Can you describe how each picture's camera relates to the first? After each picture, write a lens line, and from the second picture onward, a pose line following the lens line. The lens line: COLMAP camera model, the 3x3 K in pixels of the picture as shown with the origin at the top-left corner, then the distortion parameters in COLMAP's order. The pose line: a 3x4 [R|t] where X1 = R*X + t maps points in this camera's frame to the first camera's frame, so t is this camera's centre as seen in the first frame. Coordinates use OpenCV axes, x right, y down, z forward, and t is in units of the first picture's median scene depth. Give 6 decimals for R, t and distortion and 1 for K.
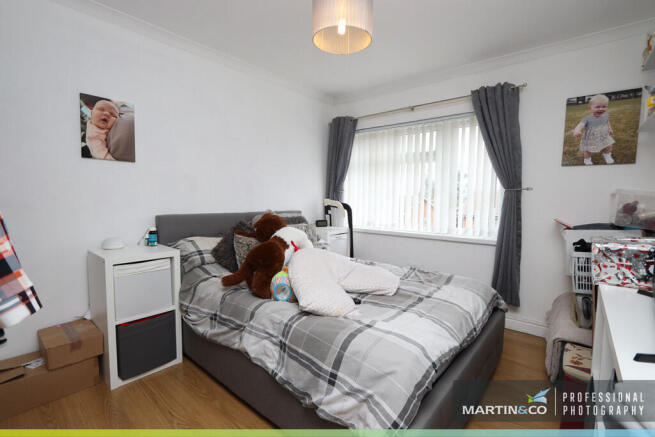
lens RADIAL K [[300.9, 0, 327.5], [0, 300.9, 218.5], [0, 0, 1]] dist [-0.023234, 0.003931]
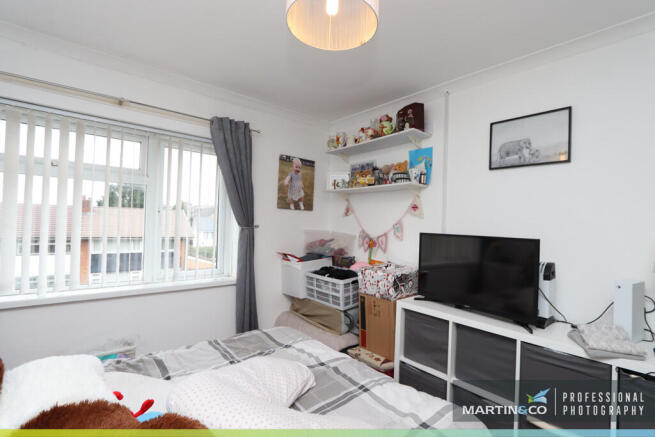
lens RADIAL K [[300.9, 0, 327.5], [0, 300.9, 218.5], [0, 0, 1]] dist [-0.023234, 0.003931]
pose [[0.150716, 0.006181, 0.988558, -0.400738], [0.046053, 0.998851, -0.013267, -0.114387], [-0.987504, 0.047525, 0.150258, 0.641244]]
